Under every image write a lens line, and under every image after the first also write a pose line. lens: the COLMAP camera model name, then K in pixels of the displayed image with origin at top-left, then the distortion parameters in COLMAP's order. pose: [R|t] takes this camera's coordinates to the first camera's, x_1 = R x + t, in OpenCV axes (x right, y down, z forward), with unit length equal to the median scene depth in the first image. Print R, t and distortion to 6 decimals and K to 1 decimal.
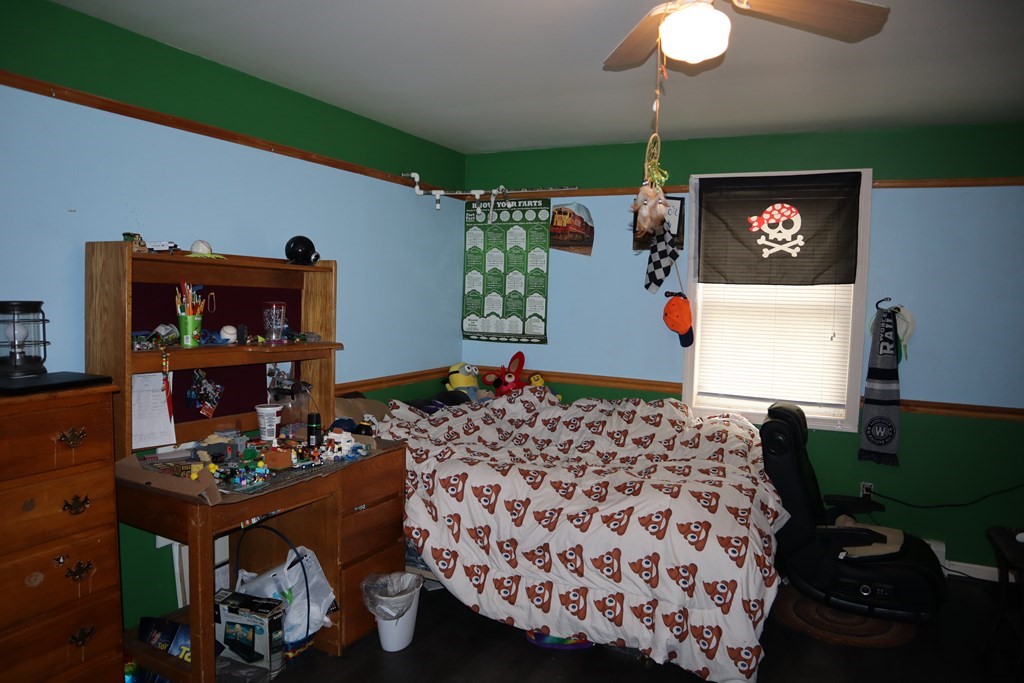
lens RADIAL K [[713.9, 0, 512.0], [0, 713.9, 342.5], [0, 0, 1]] dist [-0.098466, 0.047195]
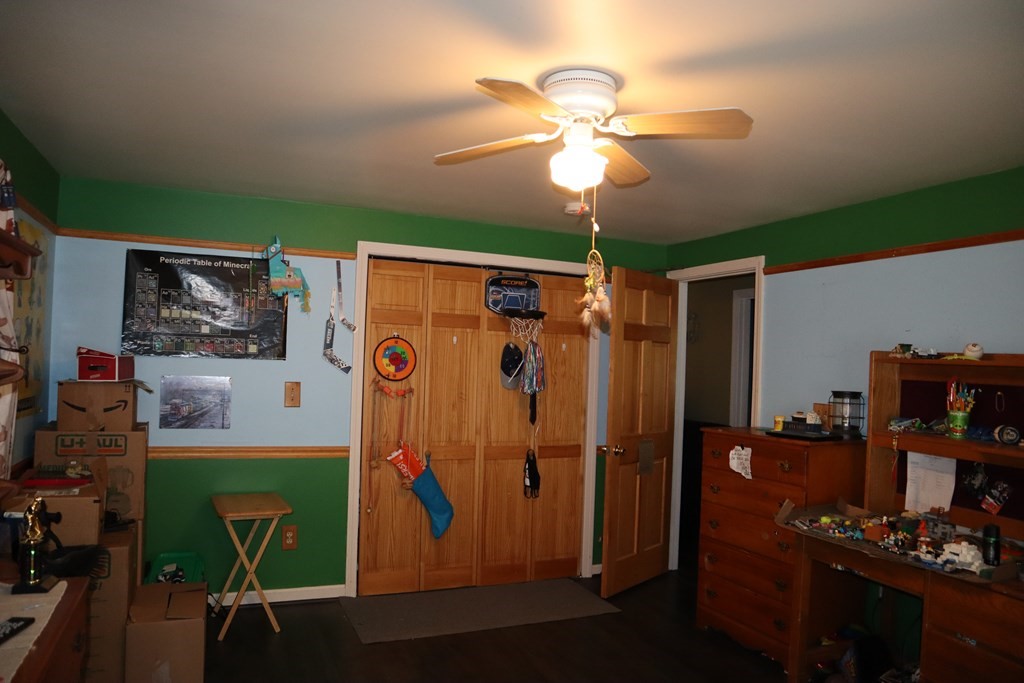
lens RADIAL K [[713.9, 0, 511.7], [0, 713.9, 342.9], [0, 0, 1]] dist [-0.098466, 0.047195]
pose [[-0.635889, -0.057002, -0.769673, 0.955141], [-0.098531, 0.995104, 0.007707, -0.095270], [0.765465, 0.080737, -0.638392, 1.270931]]
